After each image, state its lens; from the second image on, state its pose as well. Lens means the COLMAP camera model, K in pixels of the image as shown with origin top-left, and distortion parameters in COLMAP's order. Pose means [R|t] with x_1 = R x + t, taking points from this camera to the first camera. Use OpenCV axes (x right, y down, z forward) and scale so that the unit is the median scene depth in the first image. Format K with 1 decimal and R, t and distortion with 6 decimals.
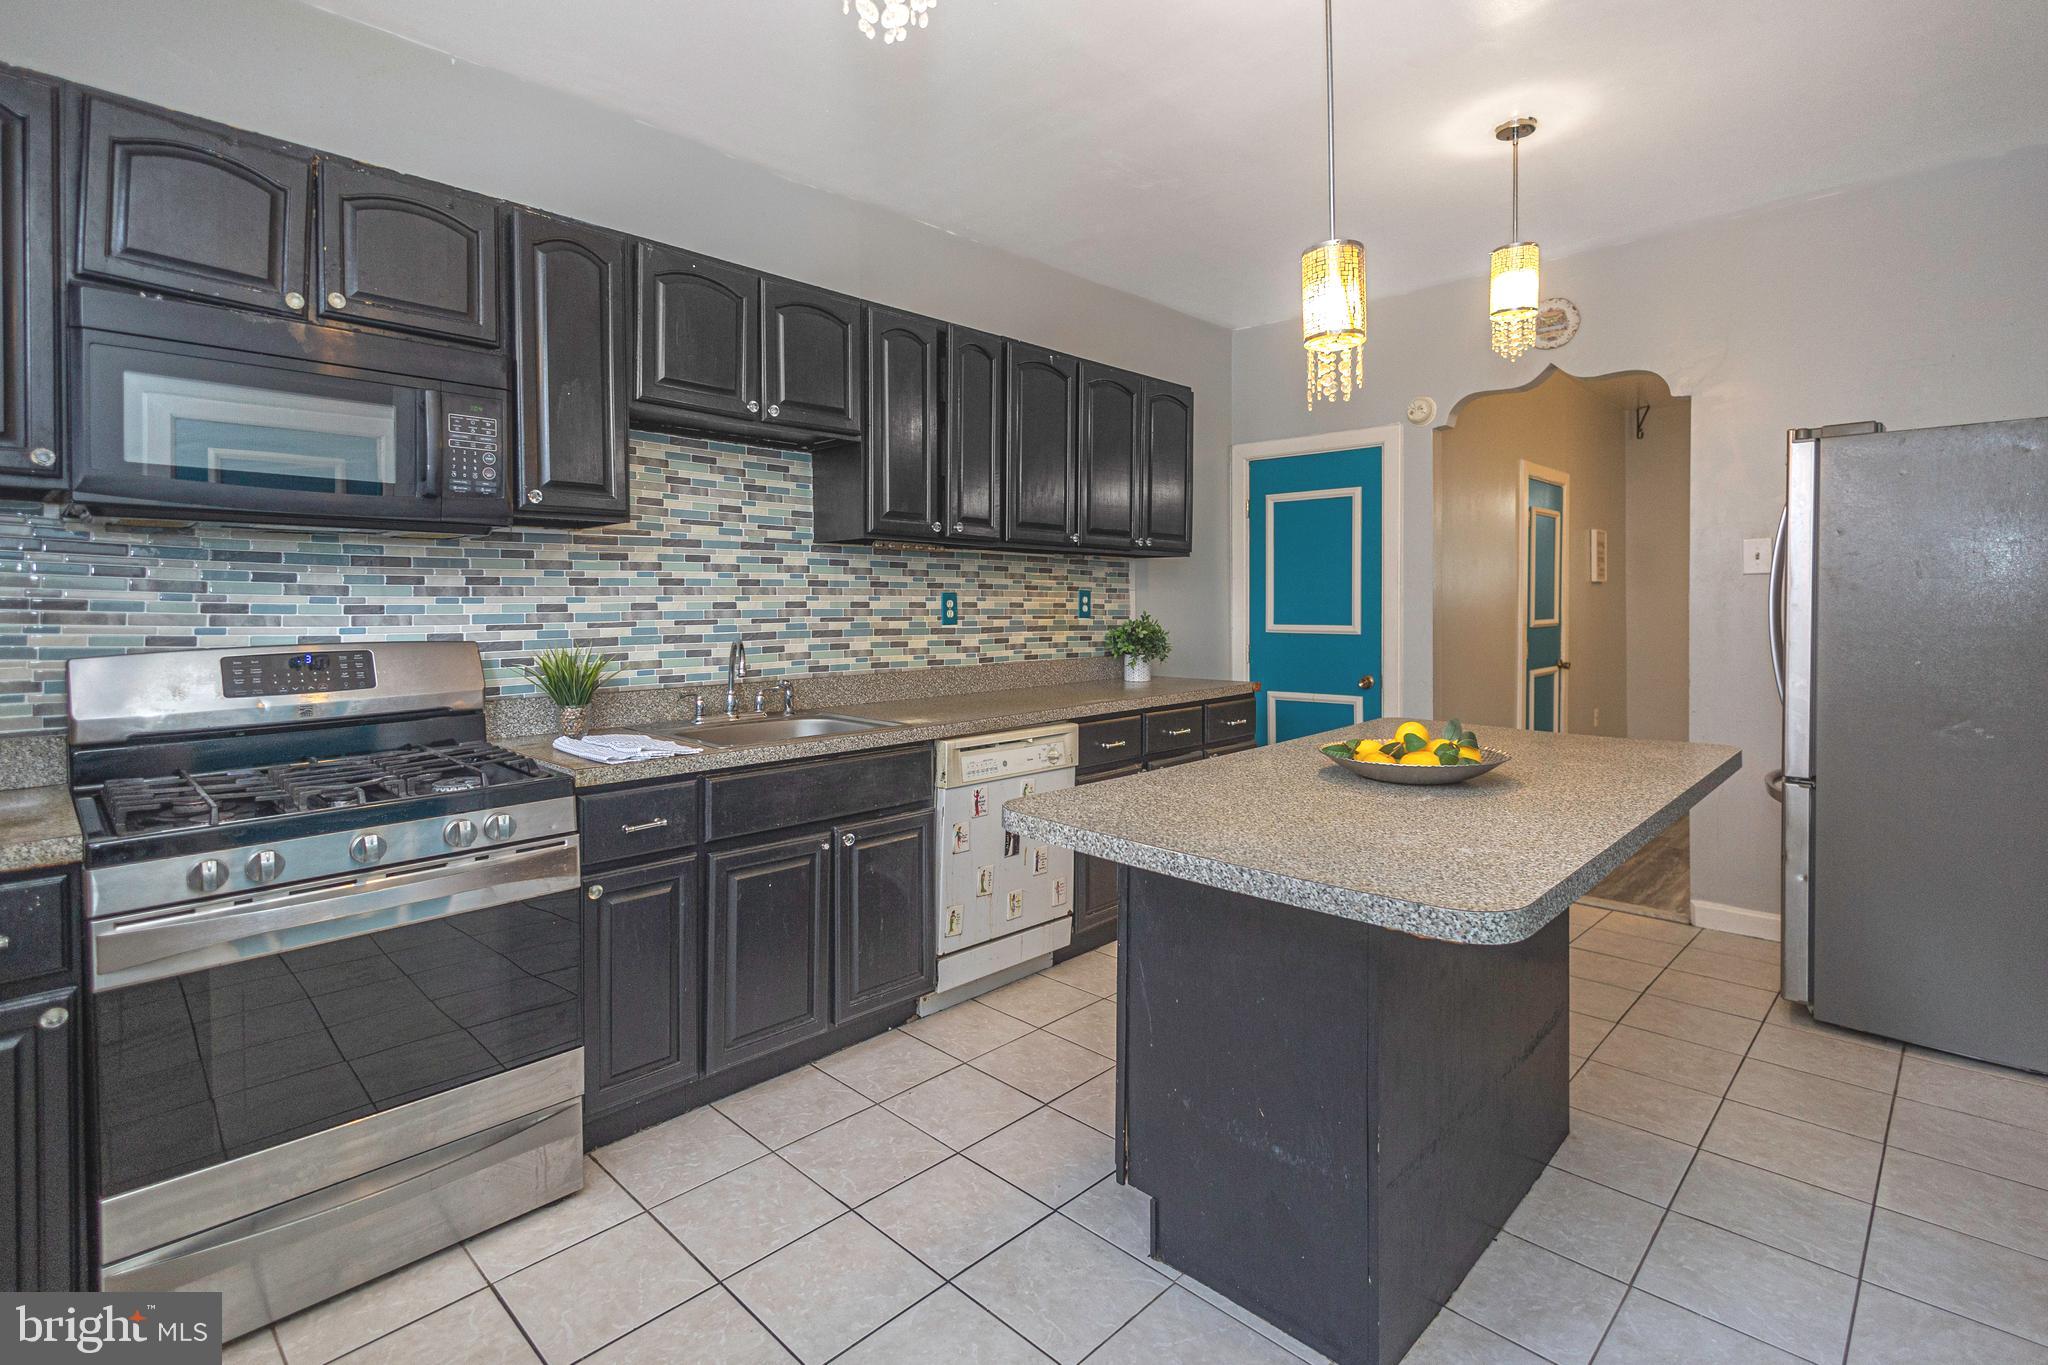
lens RADIAL K [[960.3, 0, 988.7], [0, 960.3, 618.8], [0, 0, 1]] dist [0.011755, -0.003008]
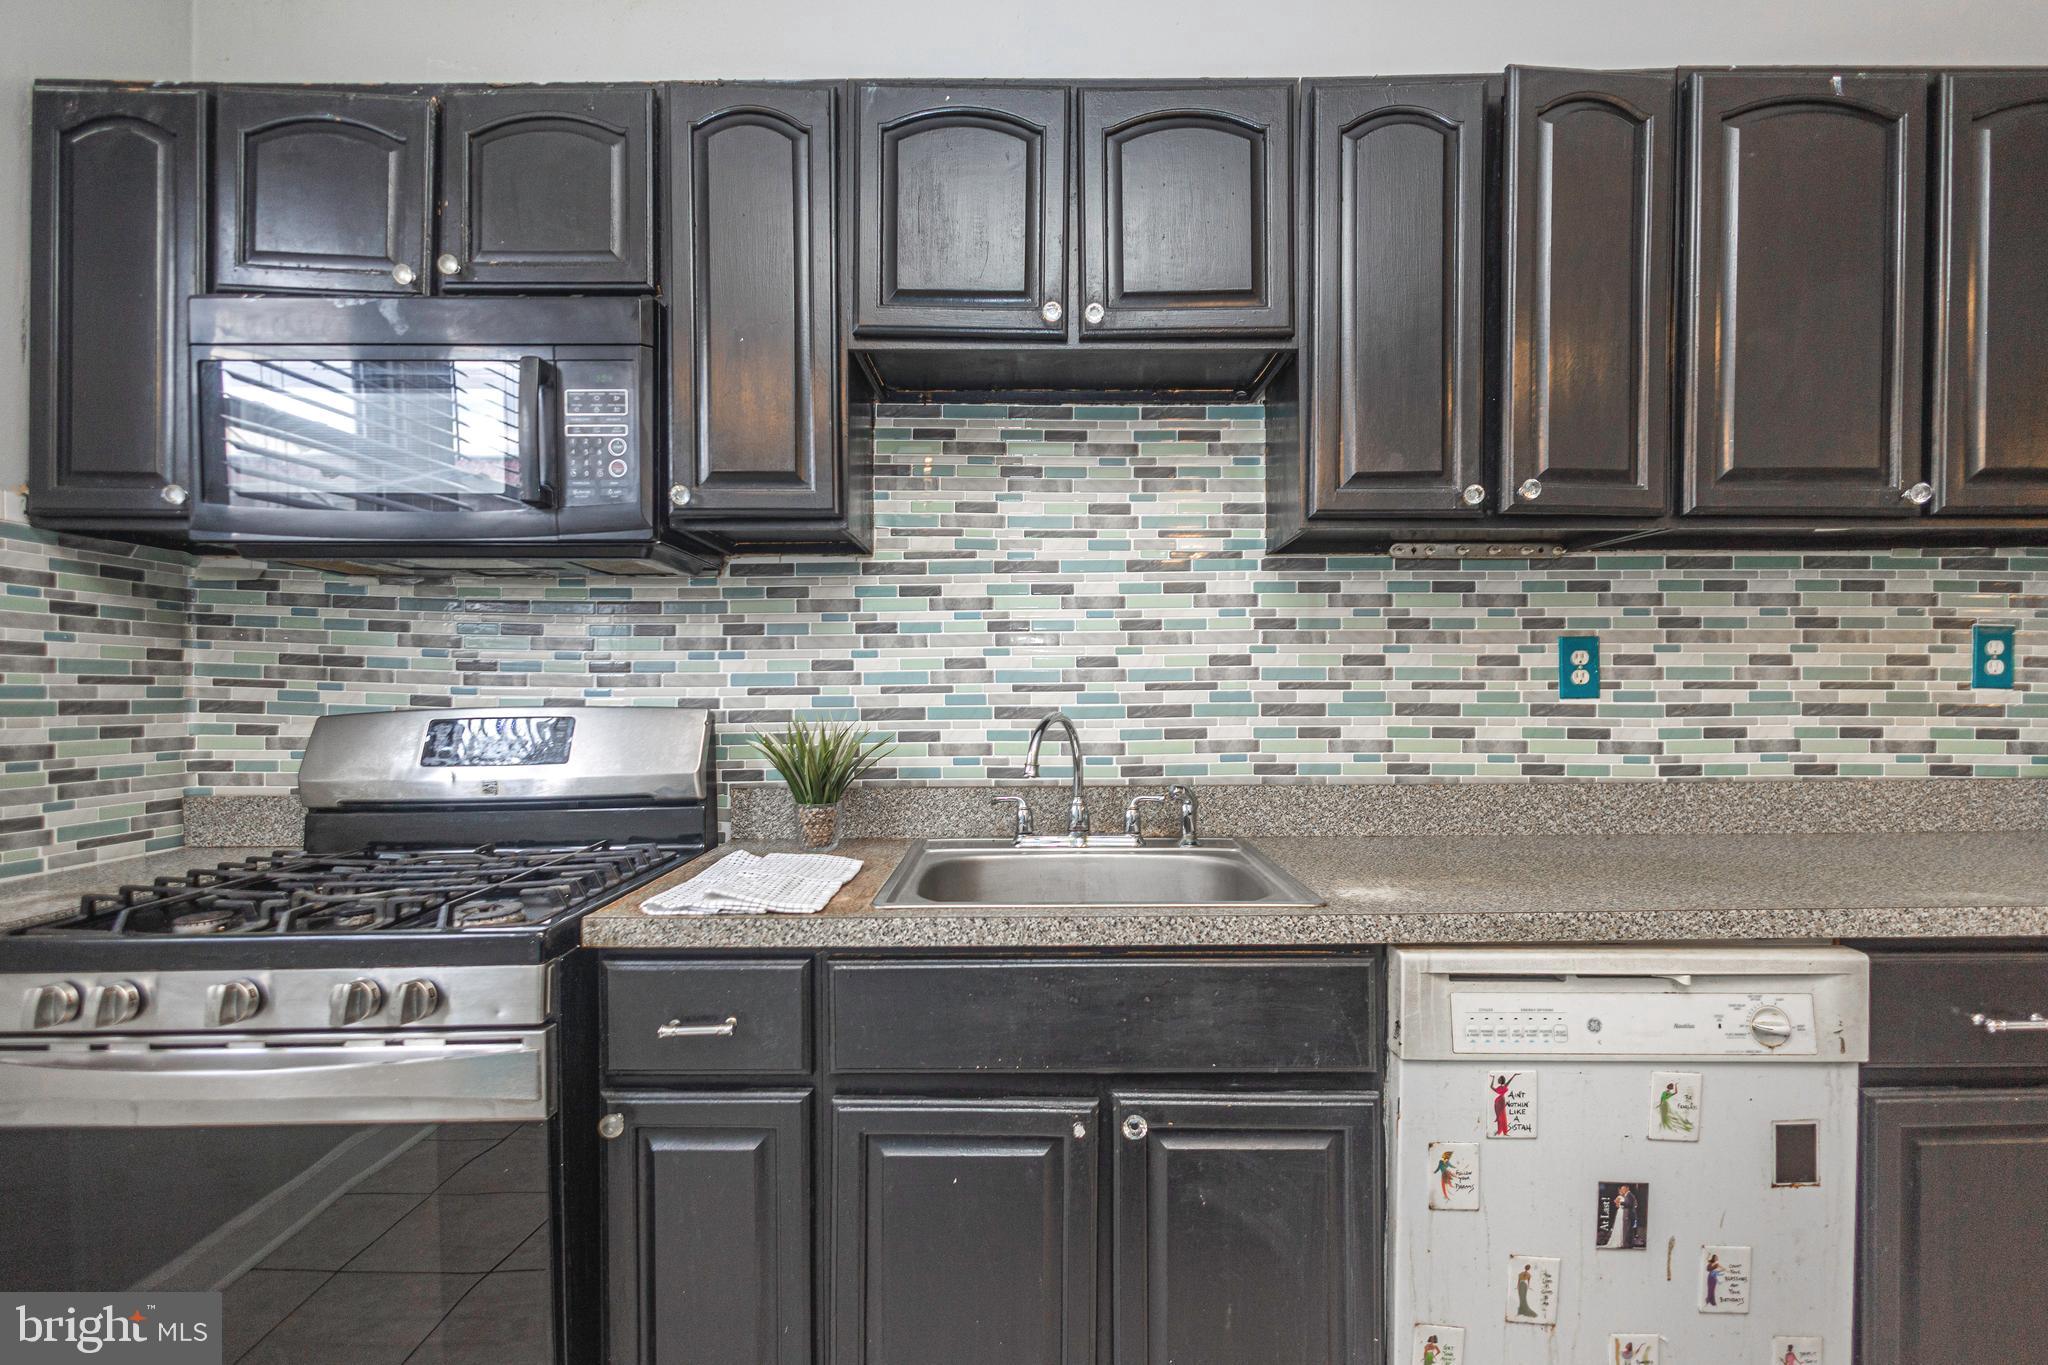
lens RADIAL K [[960.3, 0, 1015.4], [0, 960.3, 688.8], [0, 0, 1]] dist [0.011755, -0.003008]
pose [[0.710788, 0.000526, -0.703406, 0.126006], [-0.008959, 0.999925, -0.008306, 0.009240], [0.703349, 0.012205, 0.710739, 0.492014]]
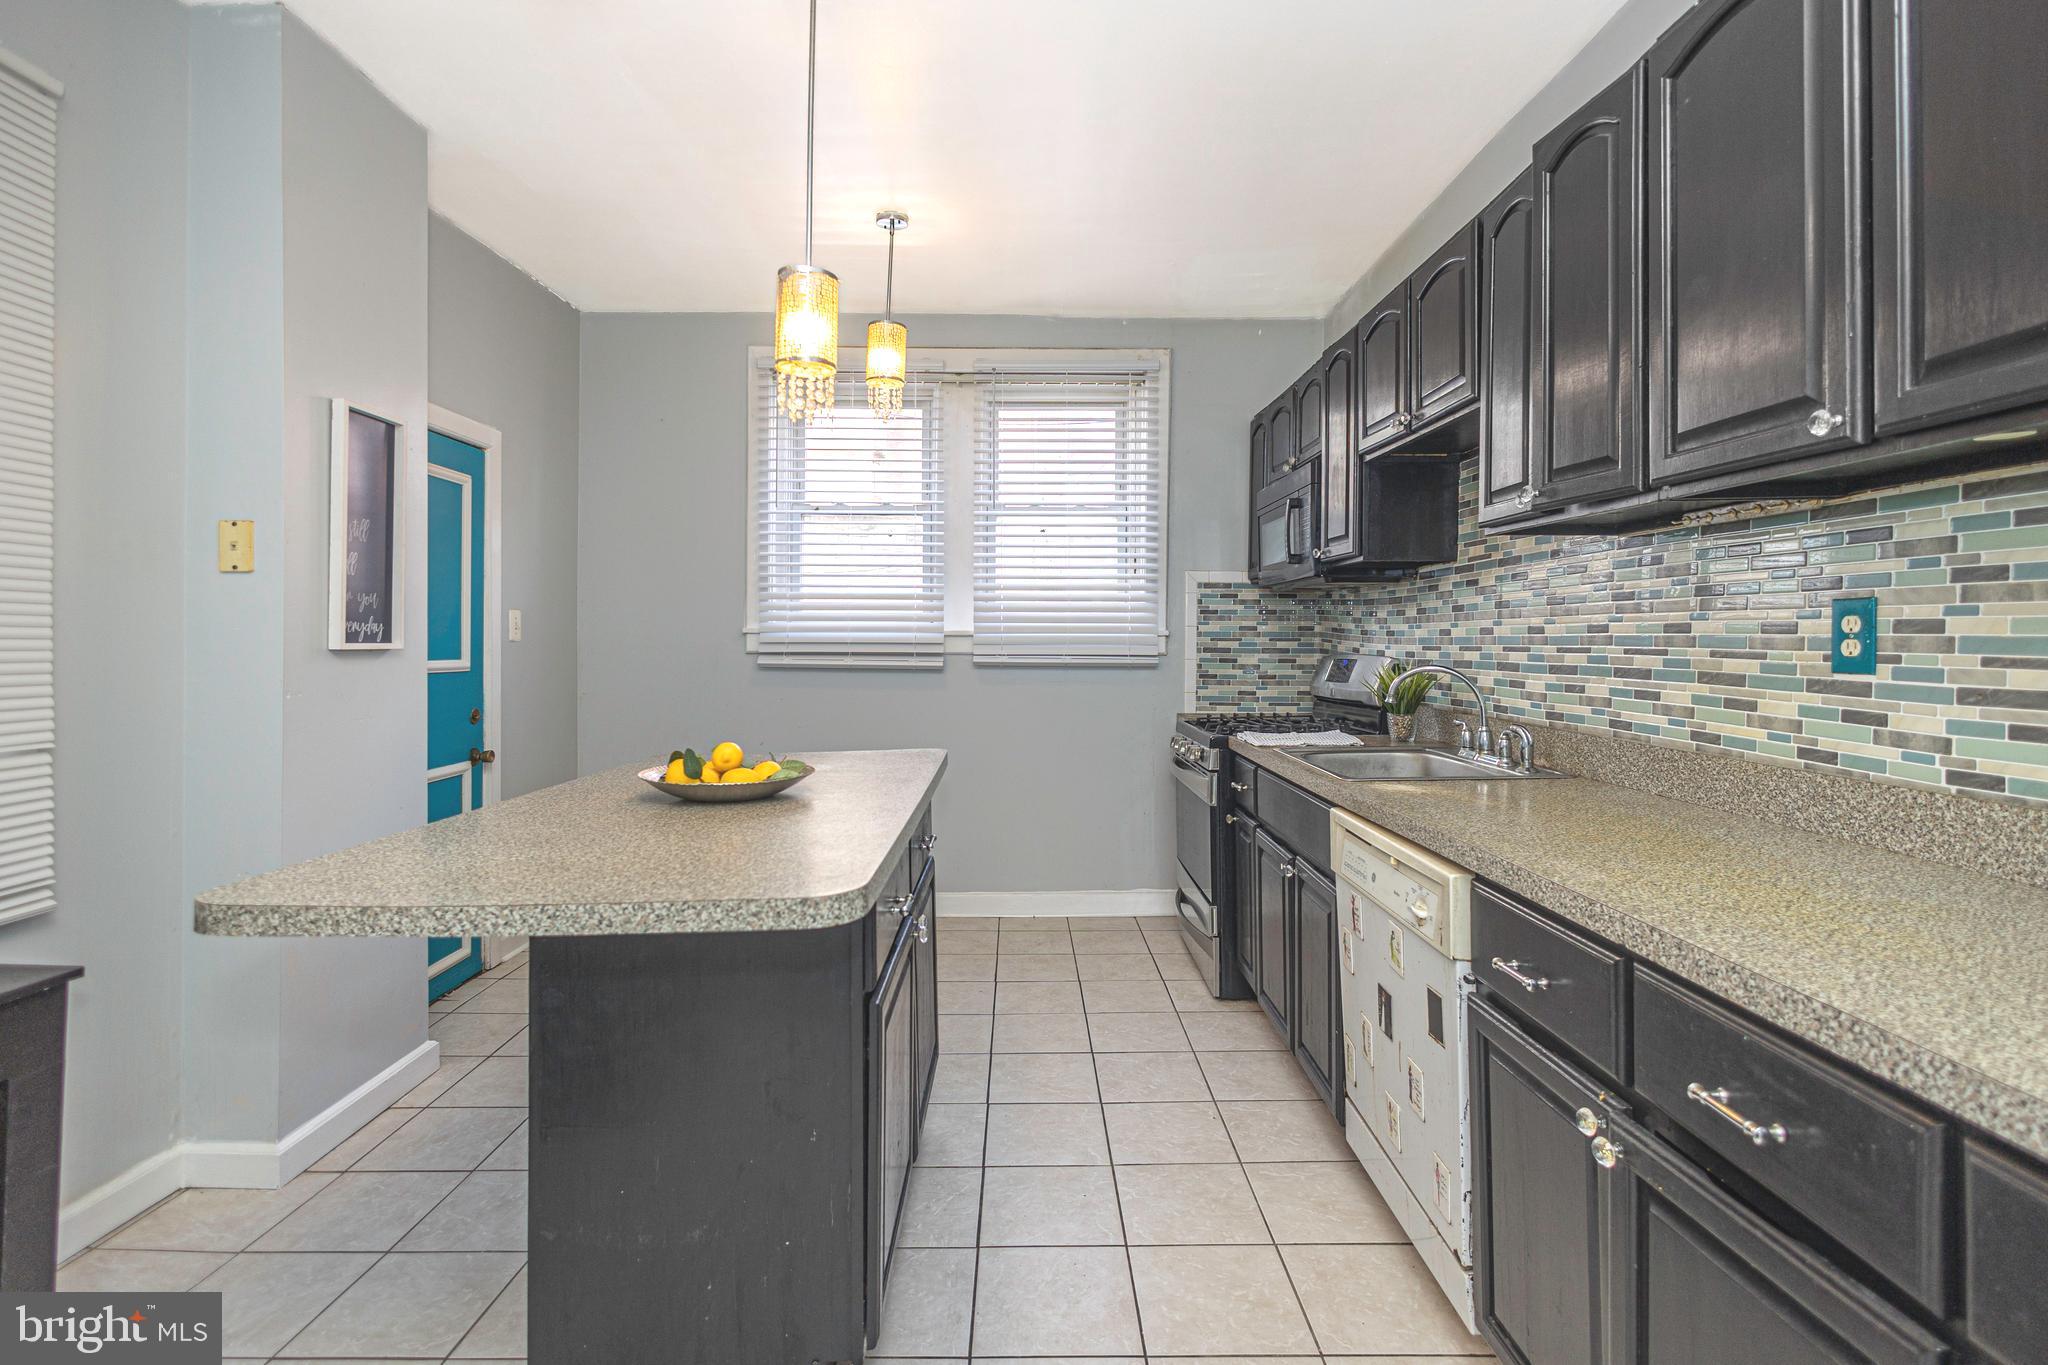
lens RADIAL K [[960.3, 0, 995.7], [0, 960.3, 626.1], [0, 0, 1]] dist [0.011755, -0.003008]
pose [[-0.717954, -0.005992, -0.696065, 0.612969], [-0.010947, 0.999936, 0.002683, -0.013884], [0.696005, 0.009546, -0.717974, 1.219732]]
